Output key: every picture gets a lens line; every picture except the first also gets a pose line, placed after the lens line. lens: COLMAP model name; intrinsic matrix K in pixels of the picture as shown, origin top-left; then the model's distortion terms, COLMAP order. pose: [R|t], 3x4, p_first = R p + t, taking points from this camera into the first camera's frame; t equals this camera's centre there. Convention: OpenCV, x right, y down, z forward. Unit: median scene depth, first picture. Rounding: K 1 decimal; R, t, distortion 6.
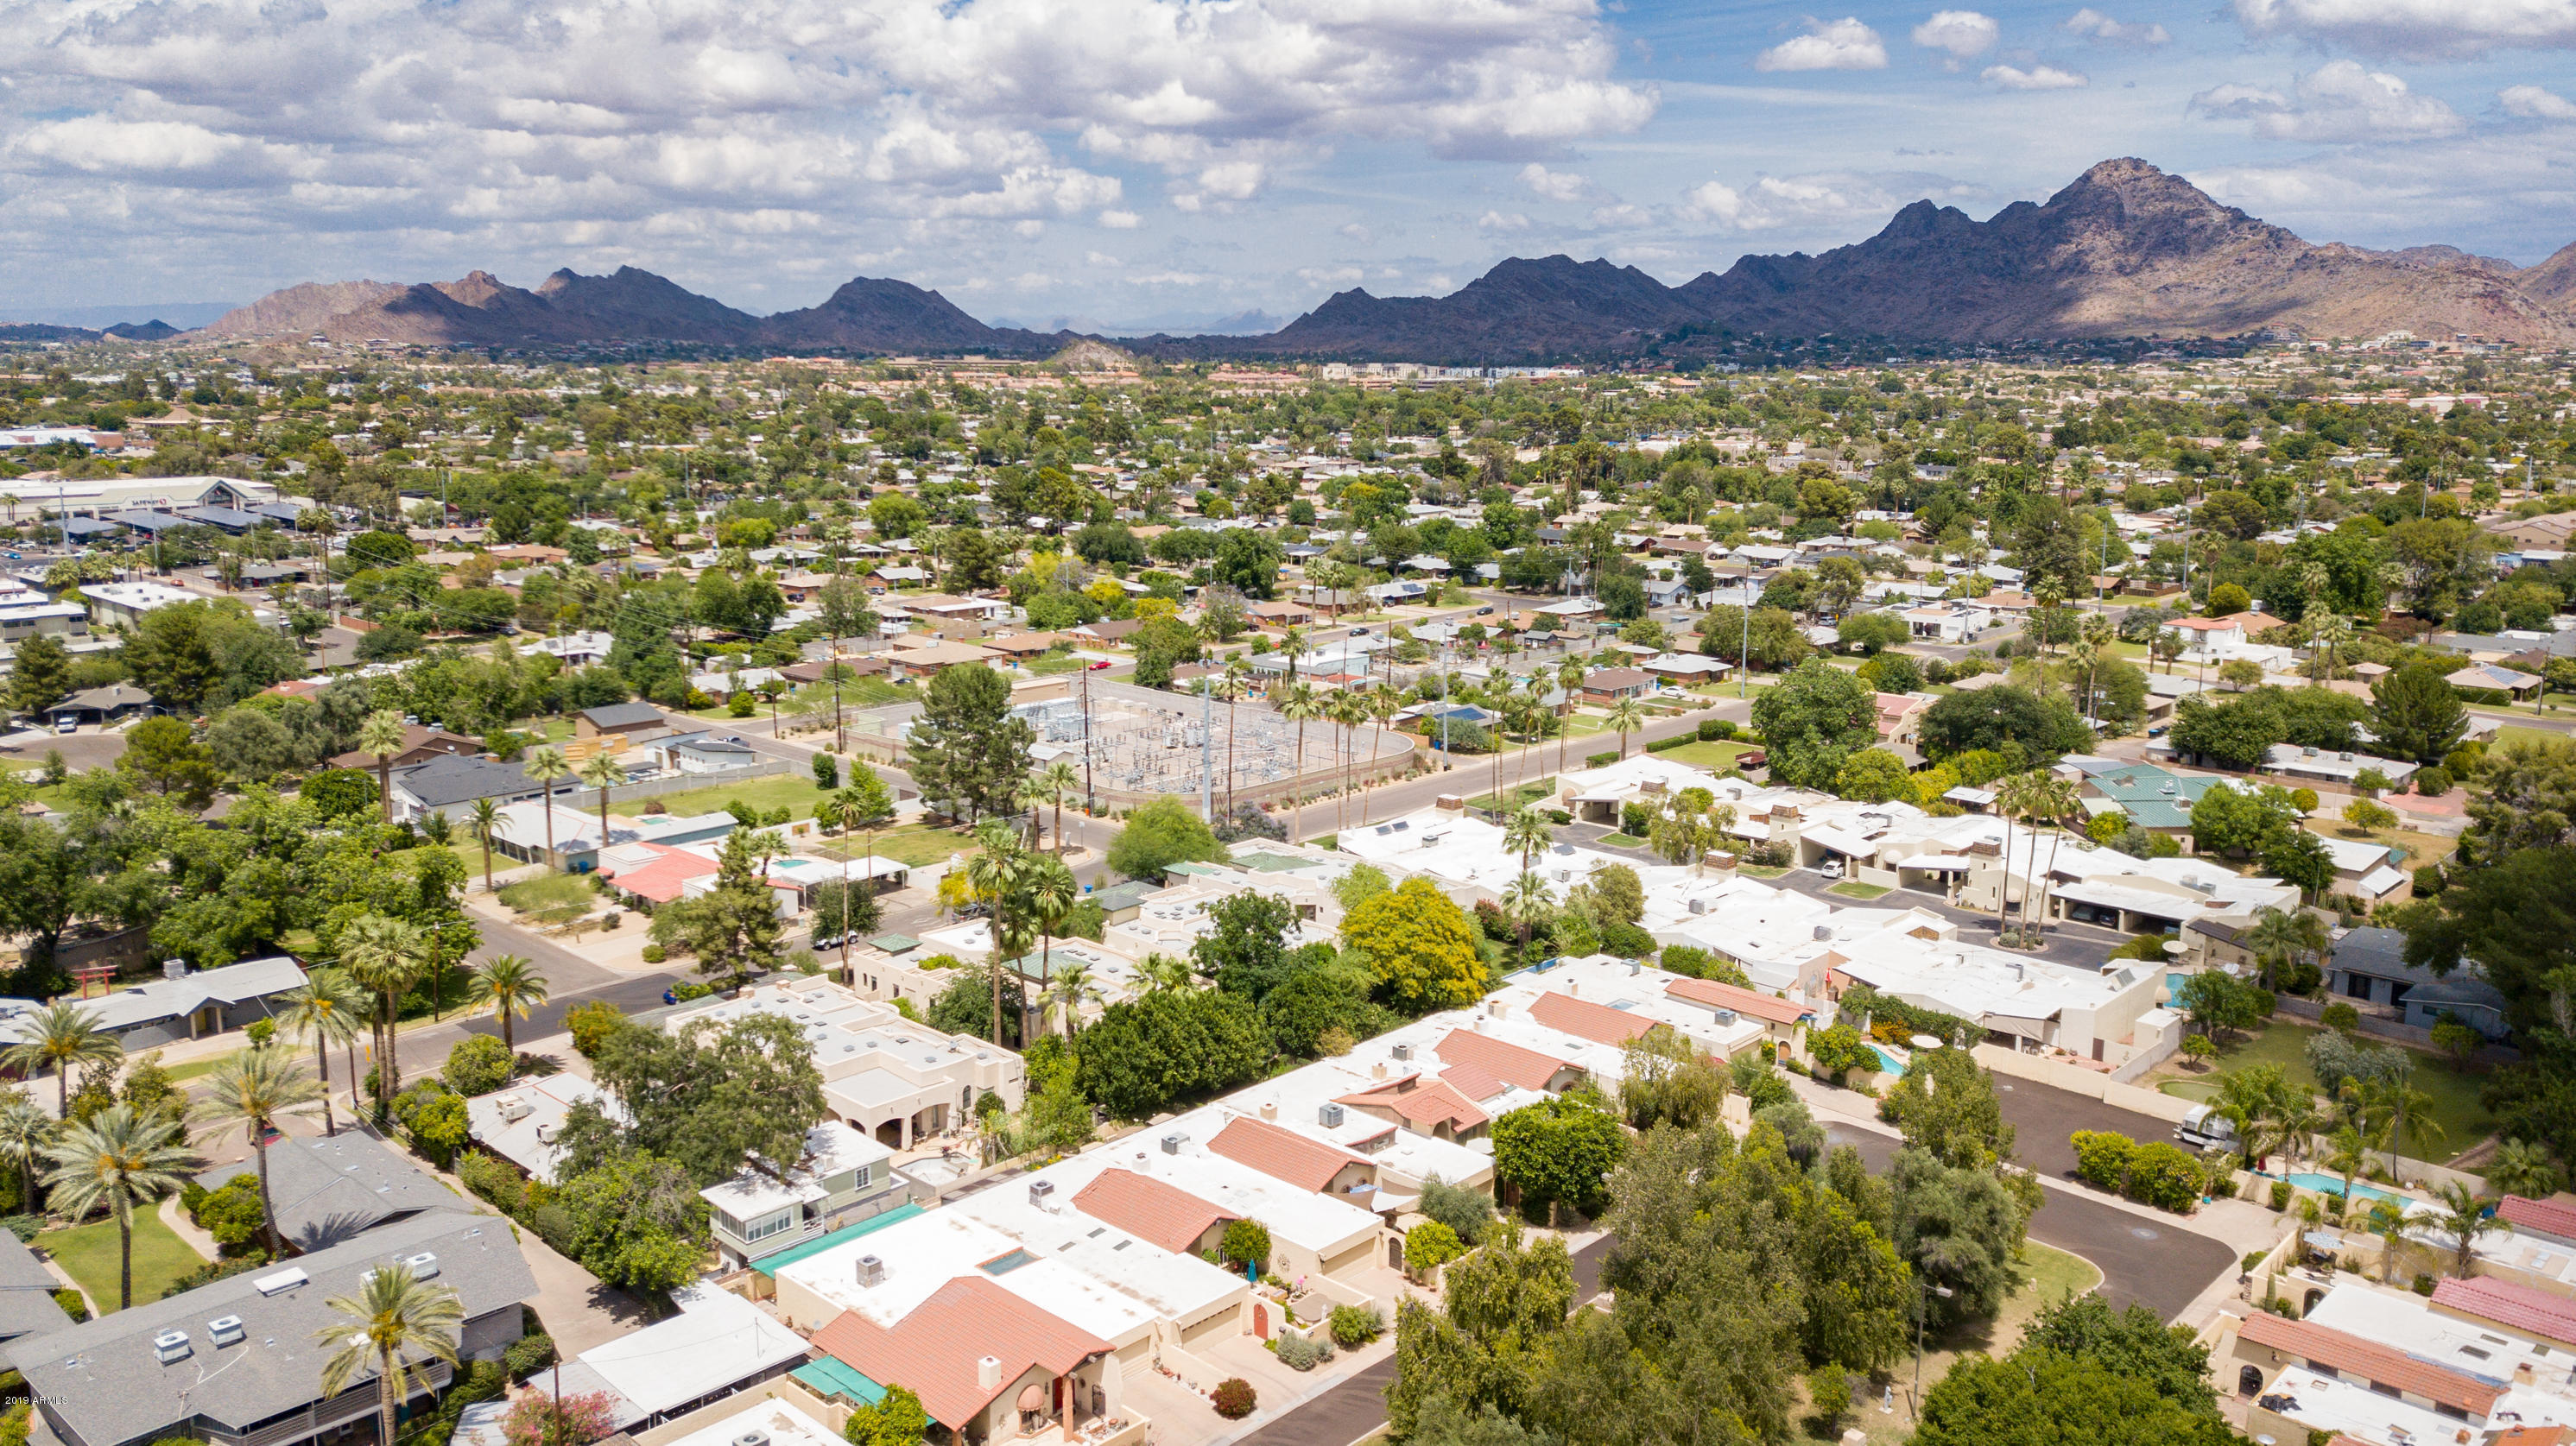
lens RADIAL K [[1957.2, 0, 1299.8], [0, 1957.2, 725.3], [0, 0, 1]] dist [0.010546, -0.006495]
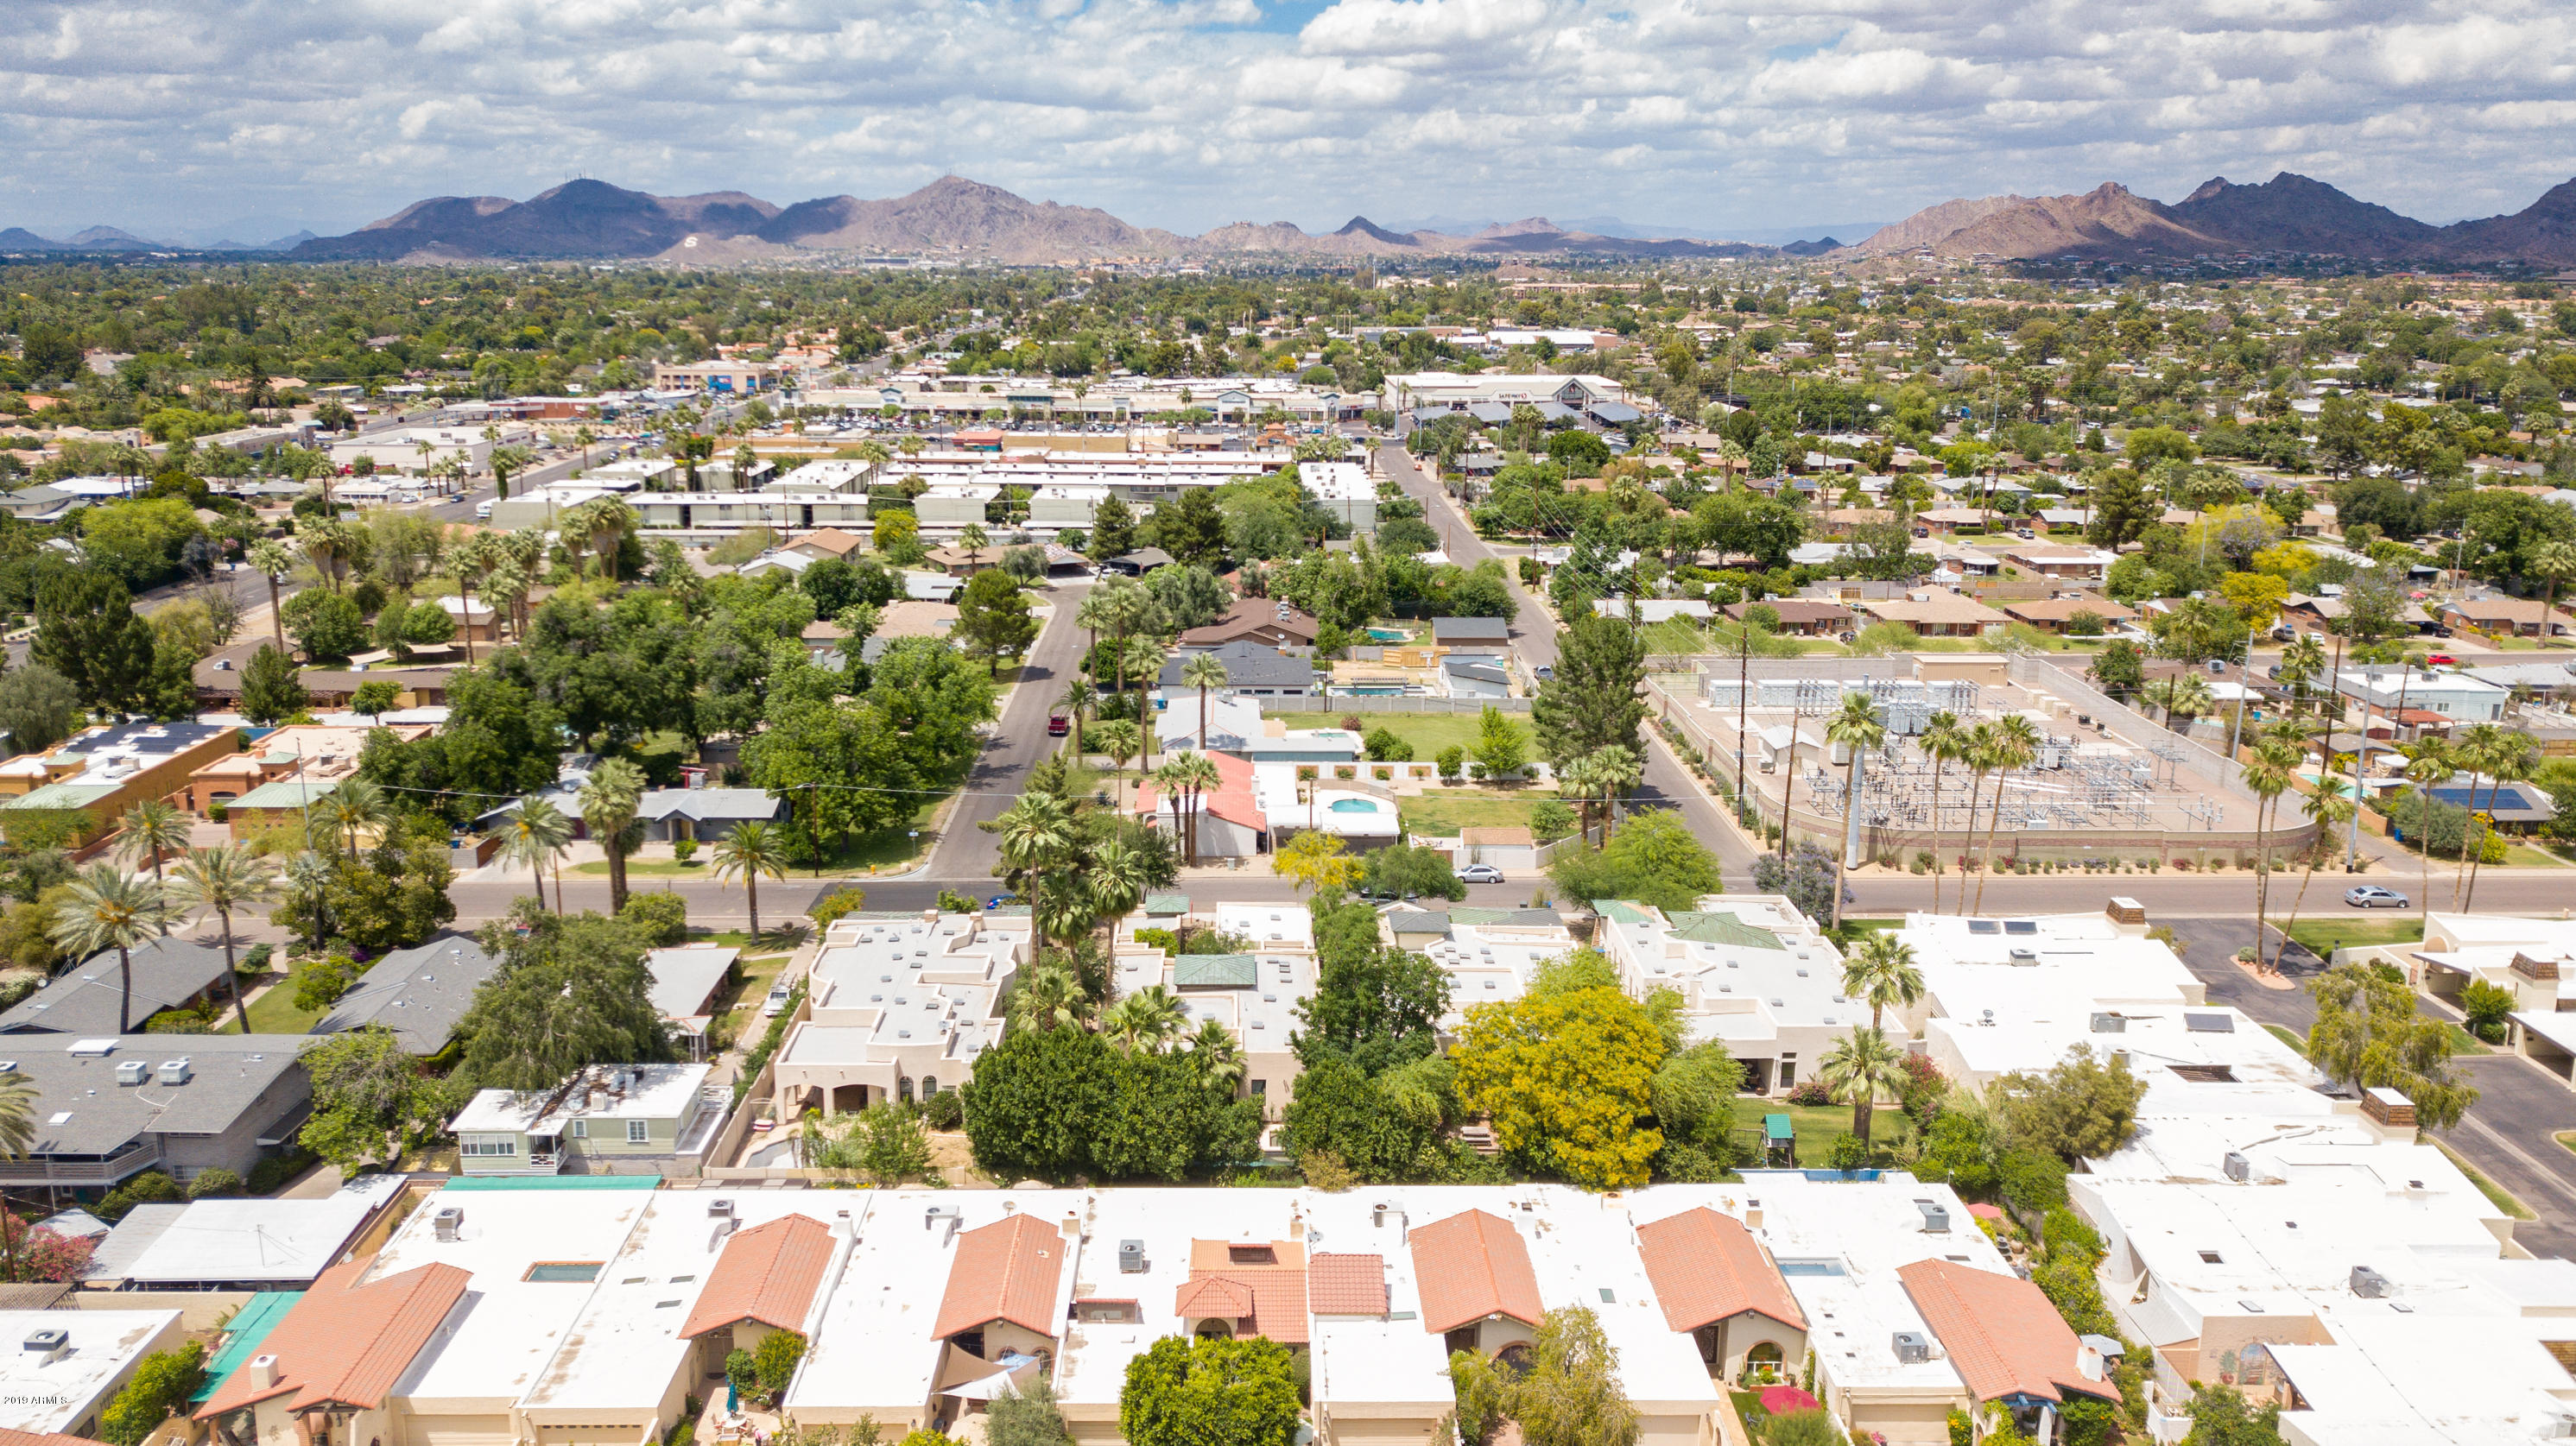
lens RADIAL K [[1957.2, 0, 1299.8], [0, 1957.2, 725.3], [0, 0, 1]] dist [0.010546, -0.006495]
pose [[0.695512, 0.166700, -0.698910, 0.341735], [-0.137686, 0.985609, 0.098066, -0.051655], [0.705199, 0.028024, 0.708455, 0.314820]]
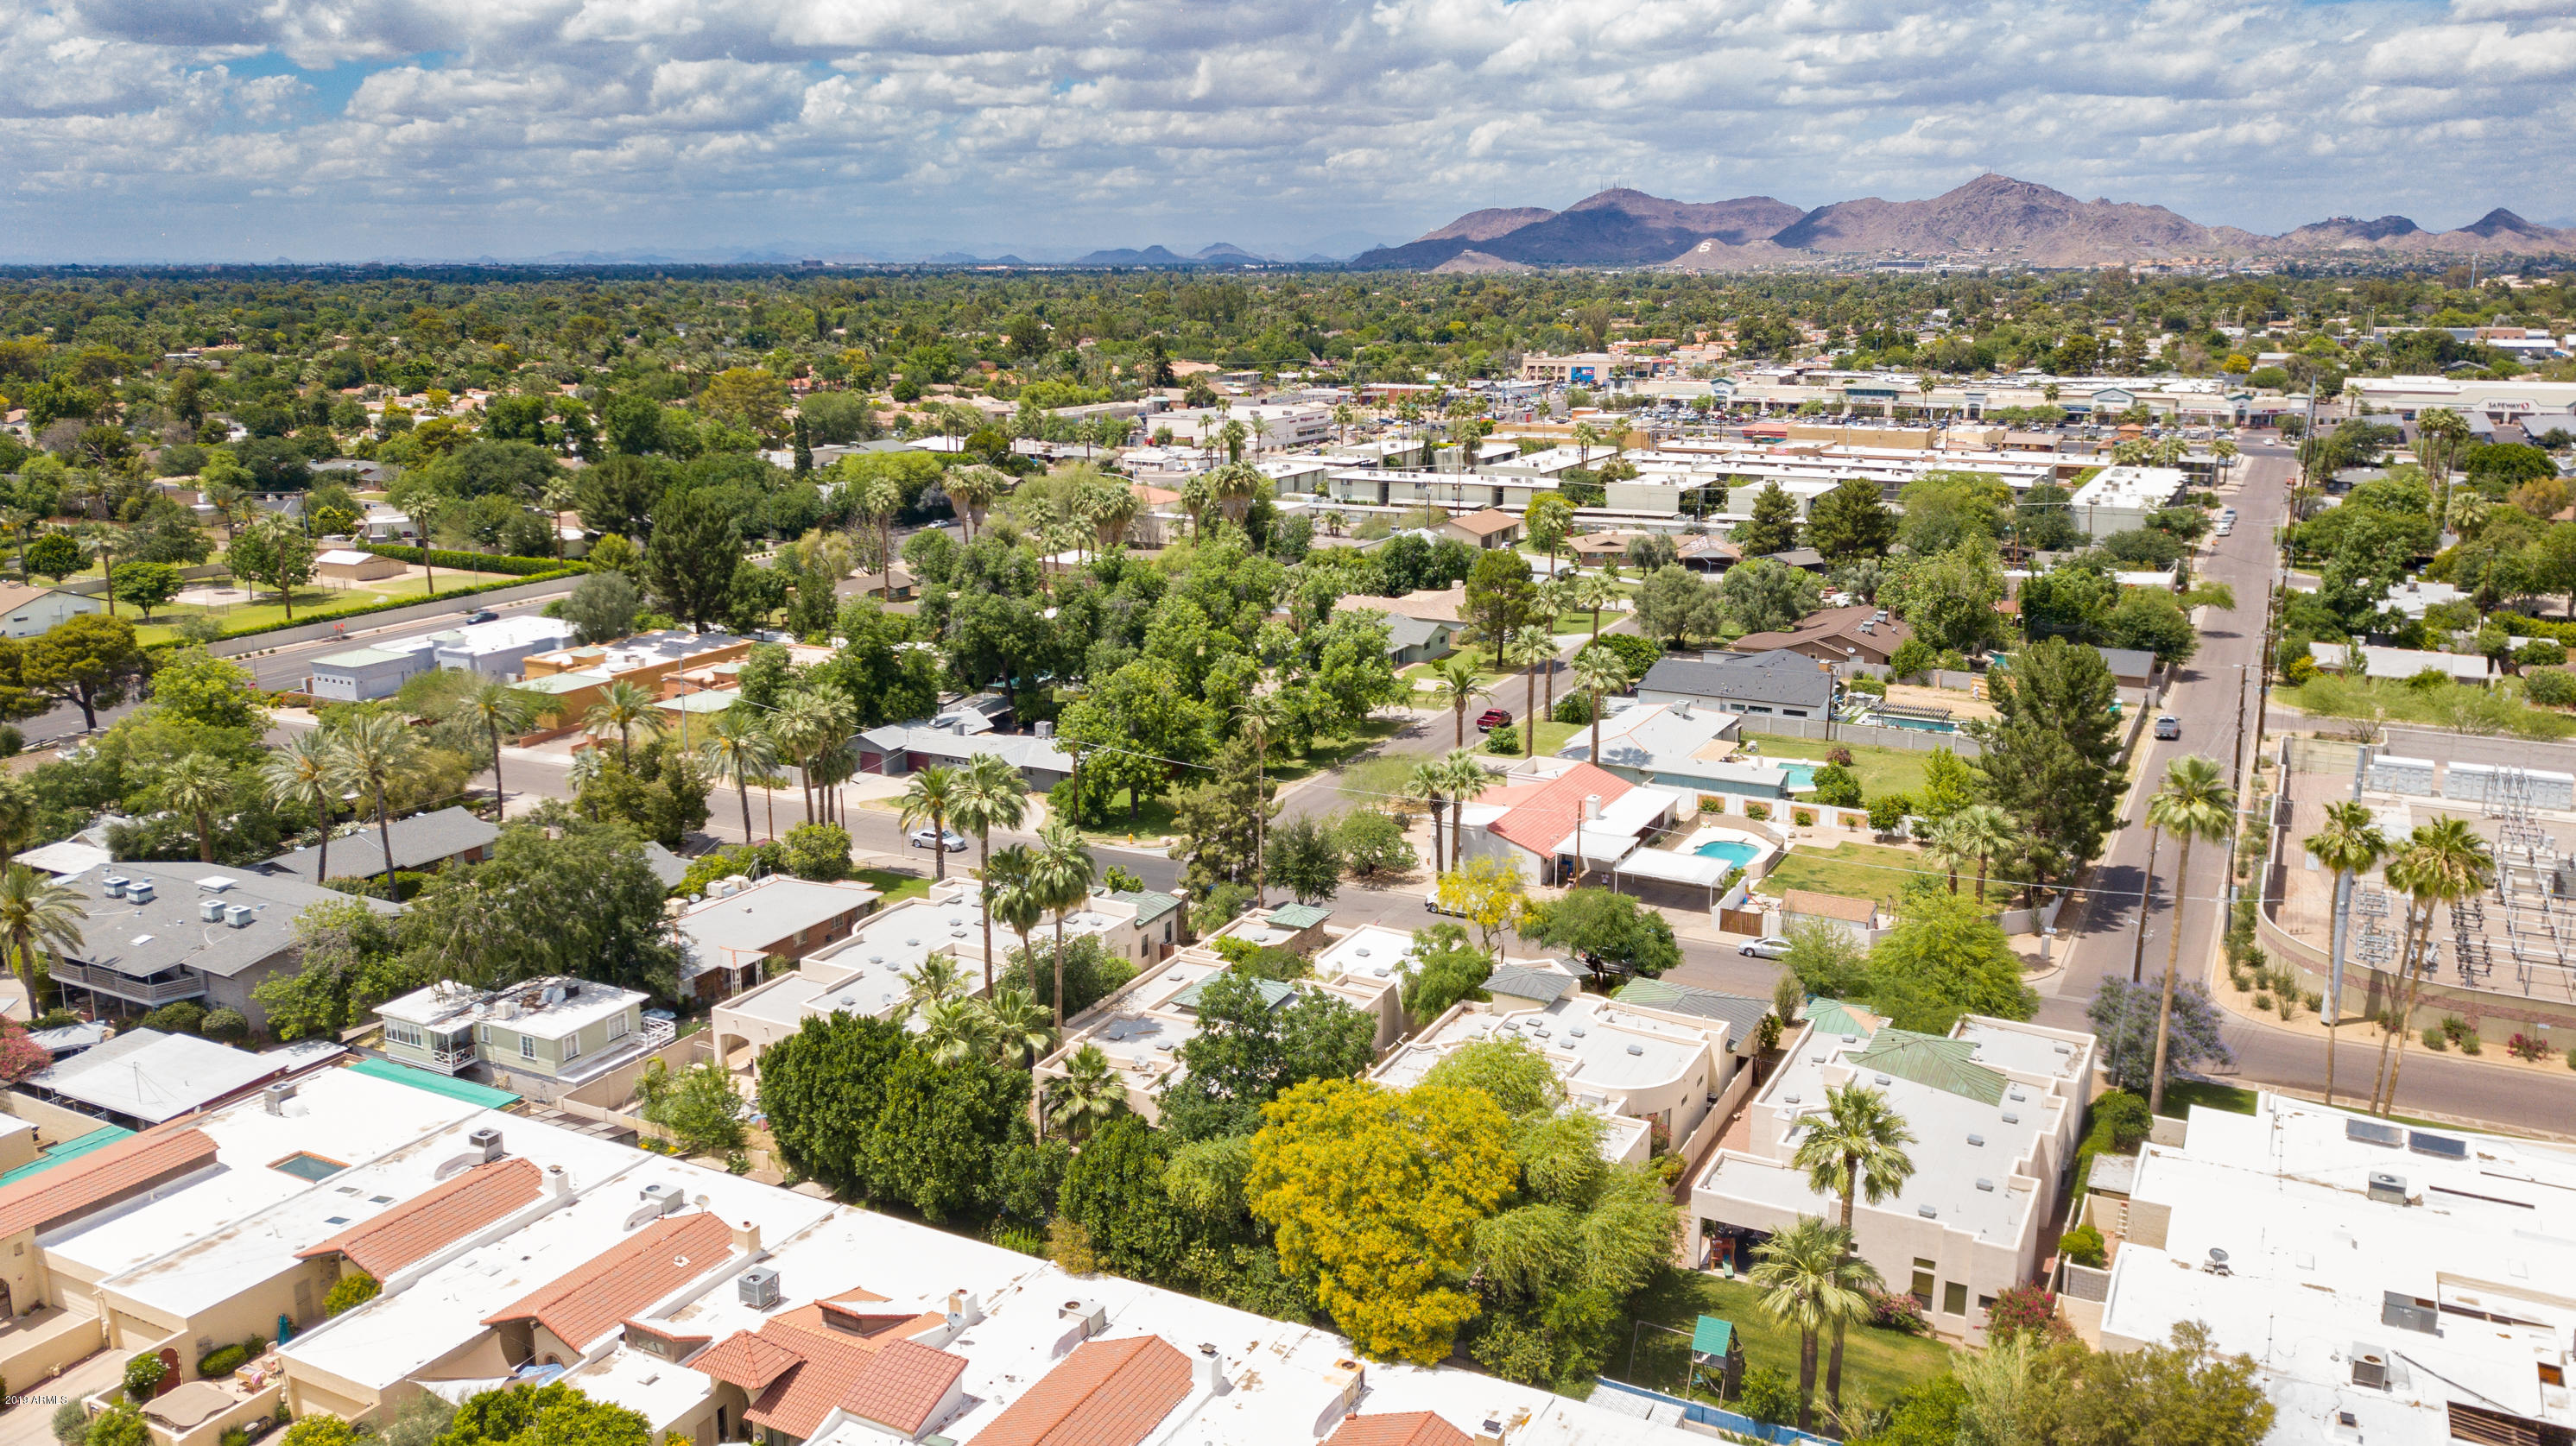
lens RADIAL K [[2019.8, 0, 1284.0], [0, 2019.8, 679.3], [0, 0, 1]] dist [-0.008940, 0.002205]
pose [[0.251190, 0.189184, -0.949270, 0.398037], [-0.176643, 0.973204, 0.147212, -0.073427], [0.951683, 0.130703, 0.277878, 0.590350]]
